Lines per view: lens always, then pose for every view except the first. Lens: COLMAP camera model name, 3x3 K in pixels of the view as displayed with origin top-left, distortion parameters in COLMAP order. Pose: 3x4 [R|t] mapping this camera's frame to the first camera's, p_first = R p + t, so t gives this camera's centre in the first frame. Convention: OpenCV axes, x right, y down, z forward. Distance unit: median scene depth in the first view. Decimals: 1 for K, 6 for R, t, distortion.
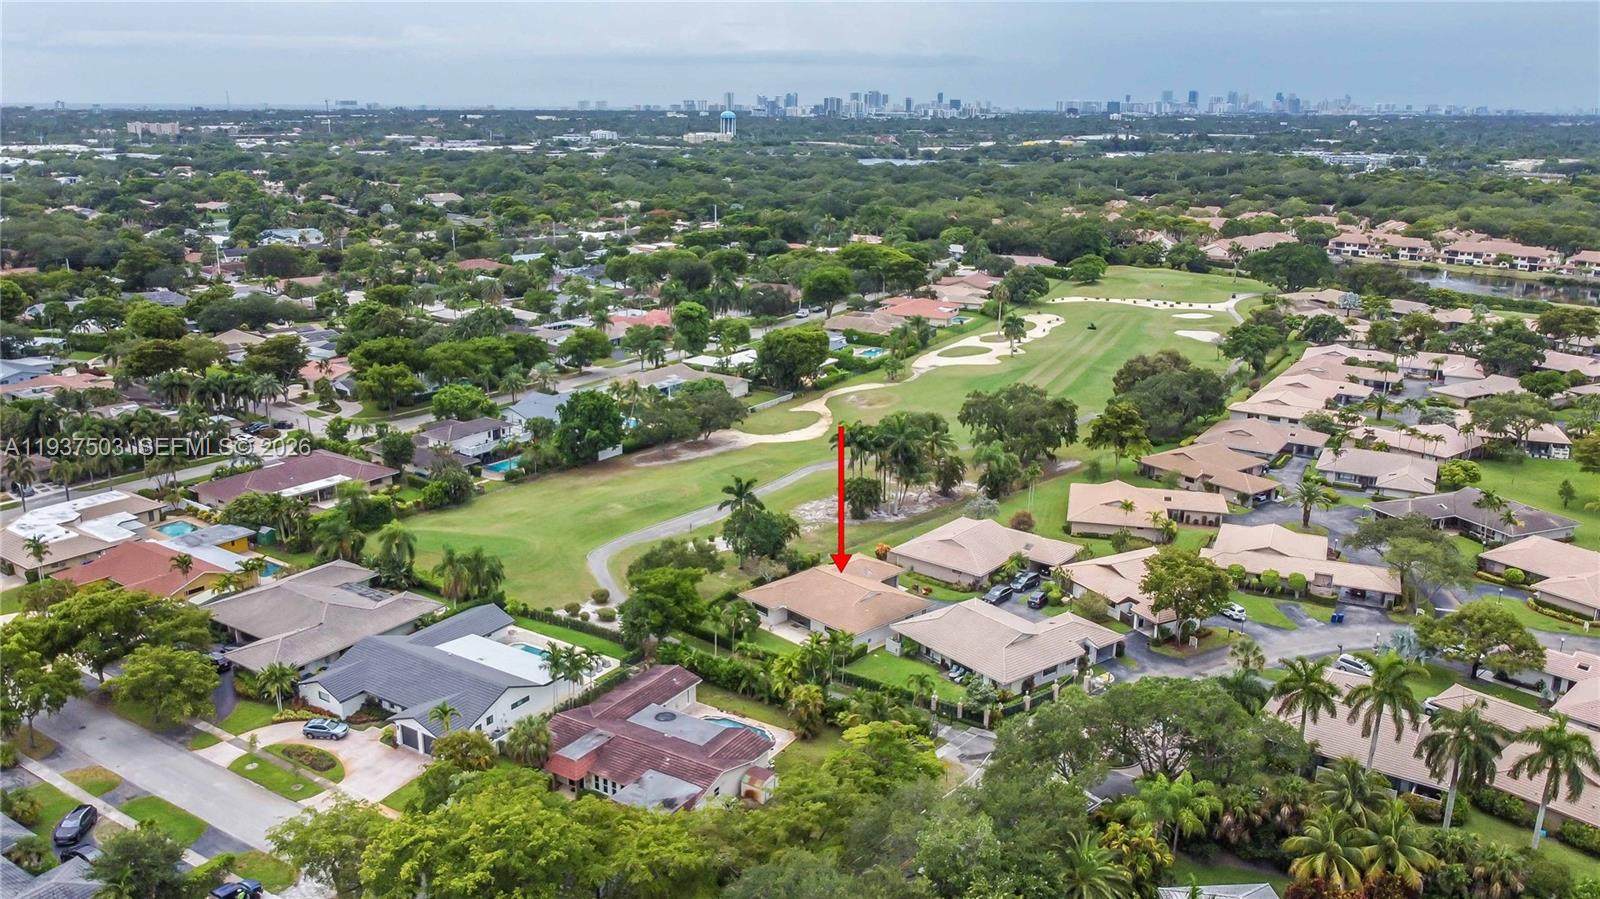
lens RADIAL K [[1206.9, 0, 800.0], [0, 1206.9, 449.5], [0, 0, 1]] dist [0.003823, -0.004735]
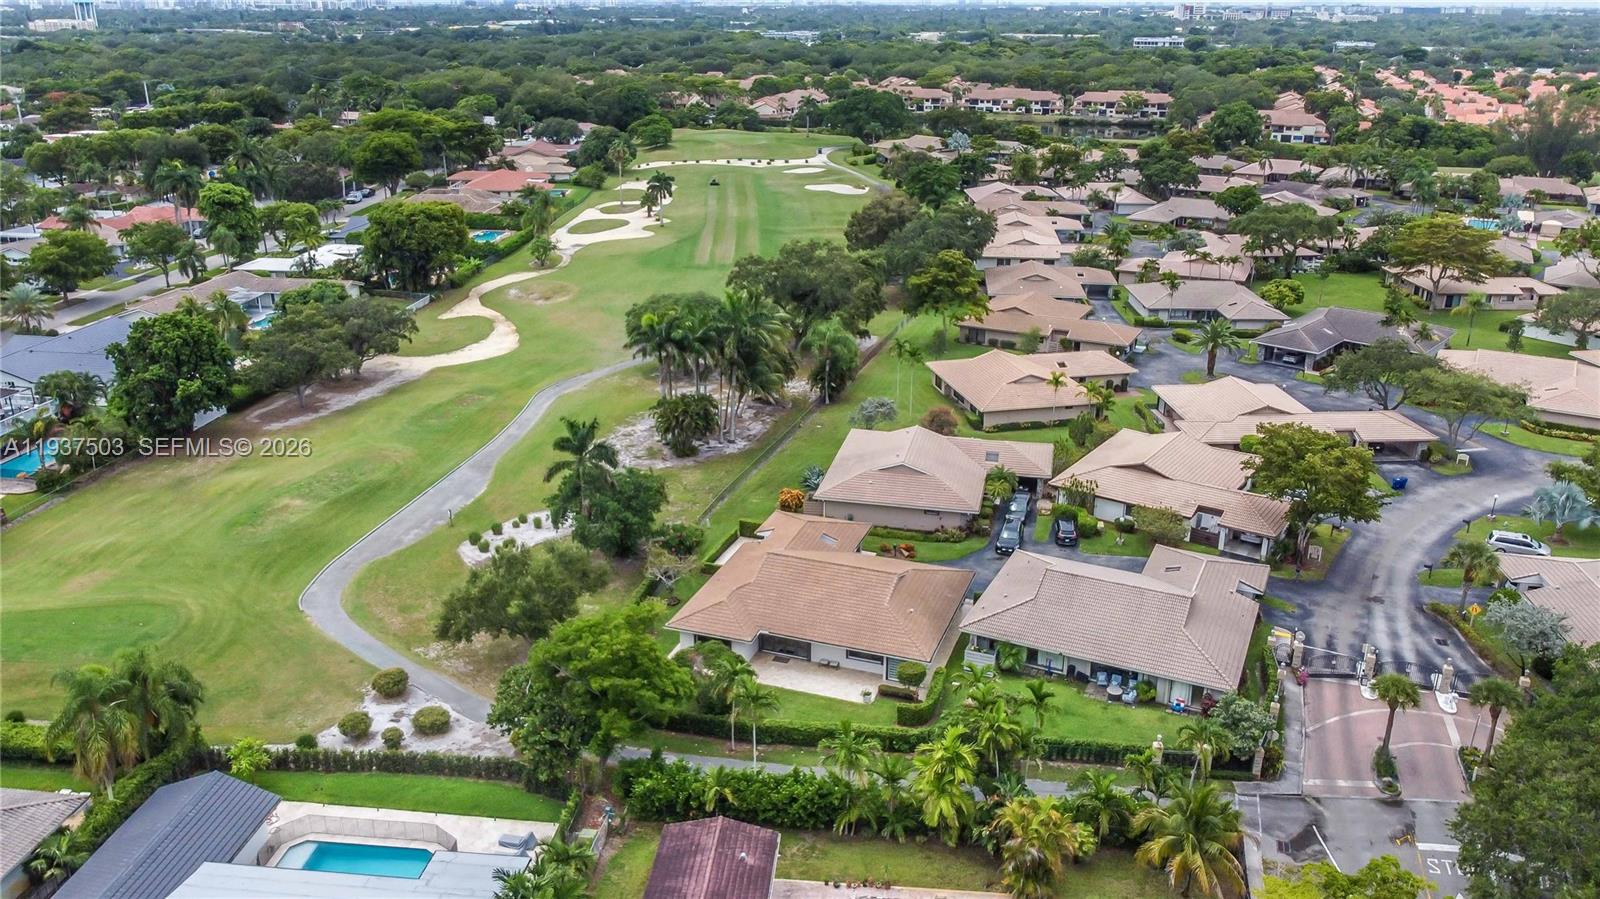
lens RADIAL K [[1206.9, 0, 800.0], [0, 1206.9, 449.5], [0, 0, 1]] dist [0.003823, -0.004735]
pose [[0.896461, -0.160384, 0.413079, -0.144024], [0.125587, 0.985937, 0.110257, -0.009754], [-0.424953, -0.046964, 0.903996, 0.319603]]
